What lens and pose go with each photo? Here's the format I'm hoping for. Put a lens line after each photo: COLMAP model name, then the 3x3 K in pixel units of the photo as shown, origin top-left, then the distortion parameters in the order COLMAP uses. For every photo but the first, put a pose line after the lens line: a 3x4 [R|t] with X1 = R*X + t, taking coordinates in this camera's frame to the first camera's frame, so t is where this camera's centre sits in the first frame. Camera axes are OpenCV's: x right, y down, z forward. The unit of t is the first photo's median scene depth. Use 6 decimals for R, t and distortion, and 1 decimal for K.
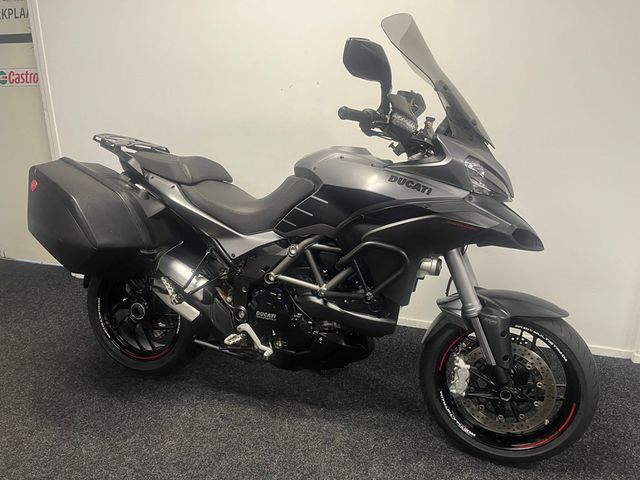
lens RADIAL K [[477.5, 0, 320.0], [0, 477.5, 240.0], [0, 0, 1]] dist [0.097390, -0.140194]
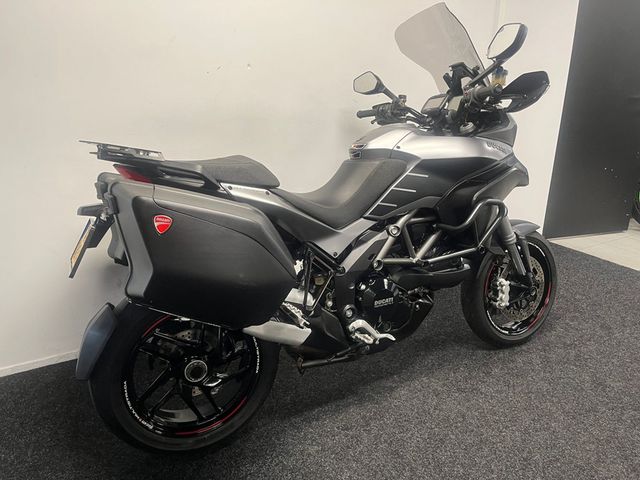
lens RADIAL K [[477.5, 0, 320.0], [0, 477.5, 240.0], [0, 0, 1]] dist [0.097390, -0.140194]
pose [[0.676484, -0.243157, 0.695158, -0.884387], [0.226124, 0.966905, 0.118161, -0.116056], [-0.700883, 0.077257, 0.709079, 0.394112]]
